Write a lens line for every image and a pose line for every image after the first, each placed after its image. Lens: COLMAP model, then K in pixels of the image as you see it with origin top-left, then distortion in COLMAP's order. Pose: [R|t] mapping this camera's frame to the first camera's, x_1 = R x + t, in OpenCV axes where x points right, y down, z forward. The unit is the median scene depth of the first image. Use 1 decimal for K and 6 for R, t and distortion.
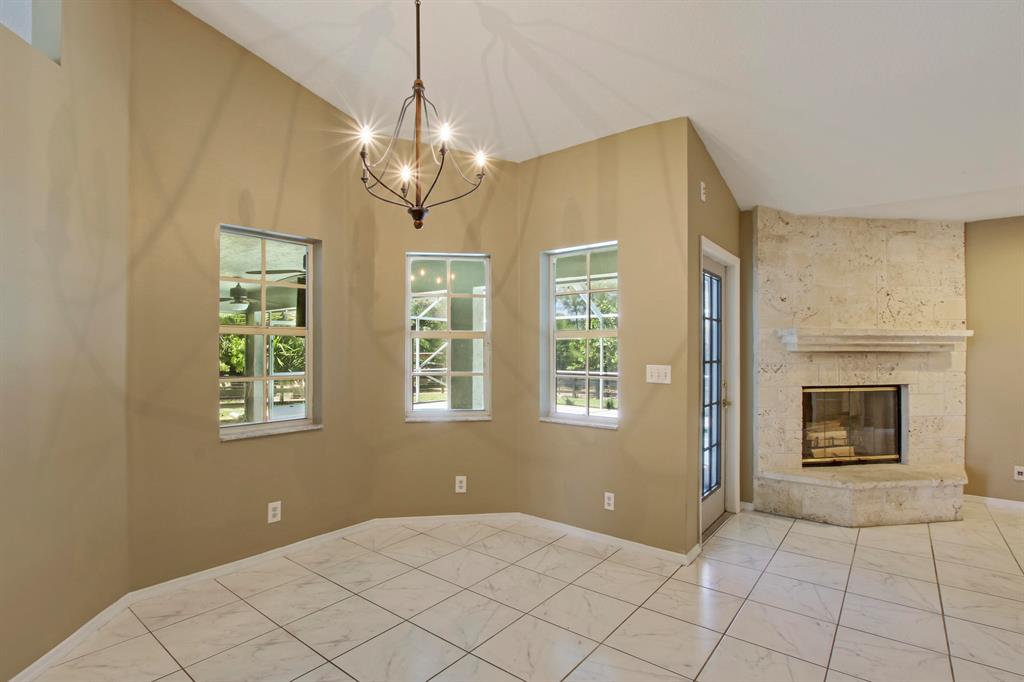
lens RADIAL K [[477.6, 0, 503.8], [0, 477.6, 349.9], [0, 0, 1]] dist [-0.027555, 0.001379]
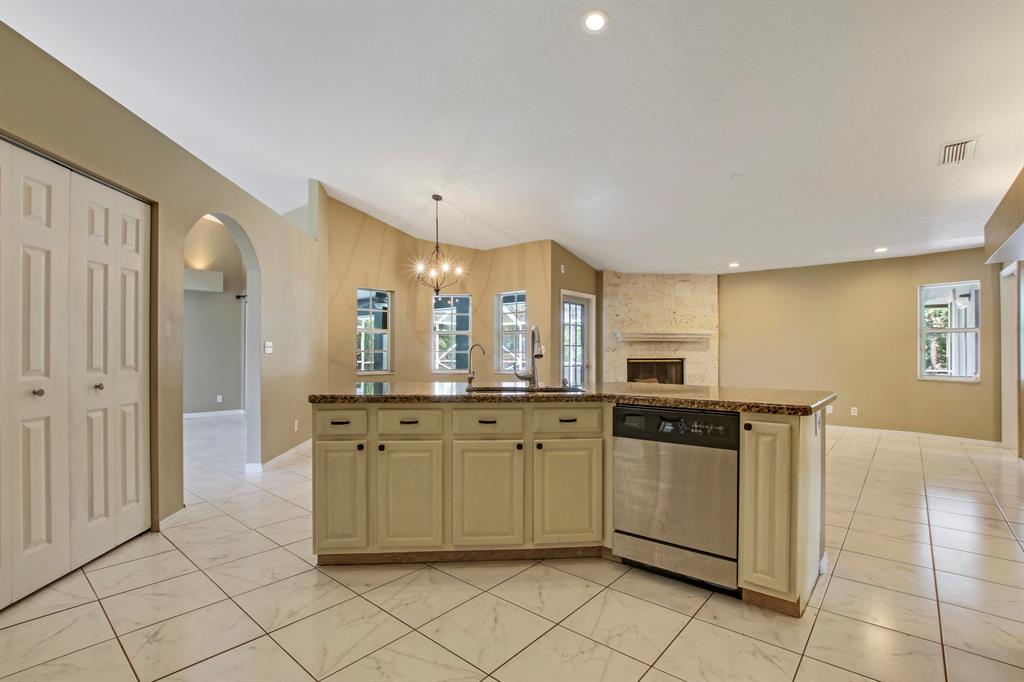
lens RADIAL K [[477.6, 0, 516.3], [0, 477.6, 347.2], [0, 0, 1]] dist [-0.027555, 0.001379]
pose [[0.999883, -0.000187, -0.015312, 0.188037], [0.000005, 0.999929, -0.011908, 0.052676], [0.015313, 0.011906, 0.999812, -1.025767]]
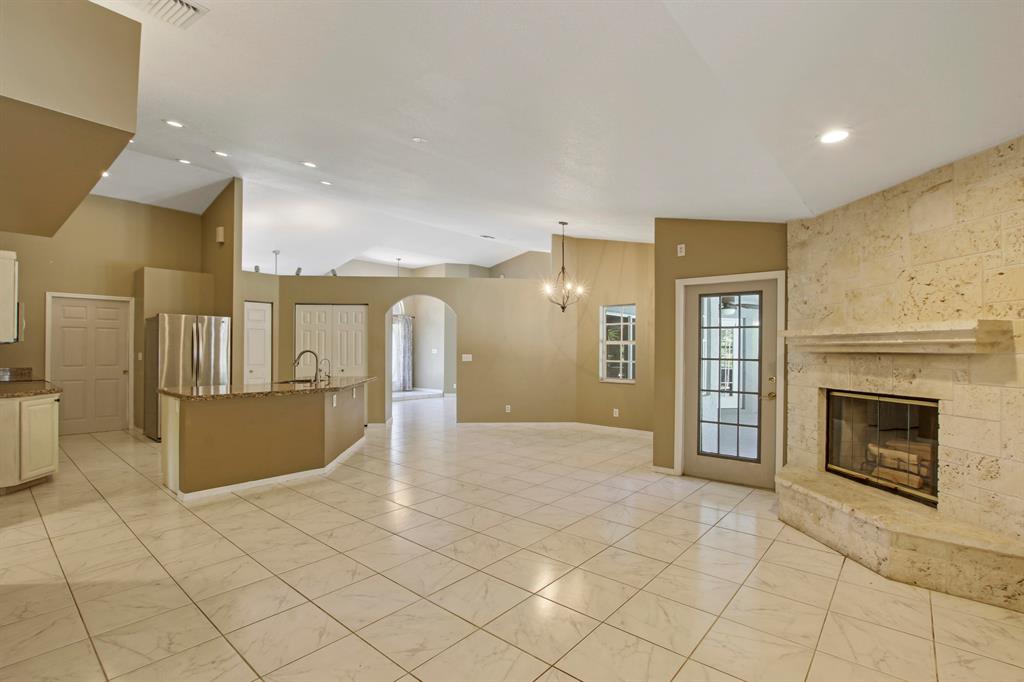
lens RADIAL K [[477.6, 0, 517.4], [0, 477.6, 343.2], [0, 0, 1]] dist [-0.027555, 0.001379]
pose [[-0.014923, -0.015678, -0.999766, 1.611492], [-0.011387, 0.999815, -0.015509, 0.006561], [0.999824, 0.011153, -0.015099, 0.377547]]
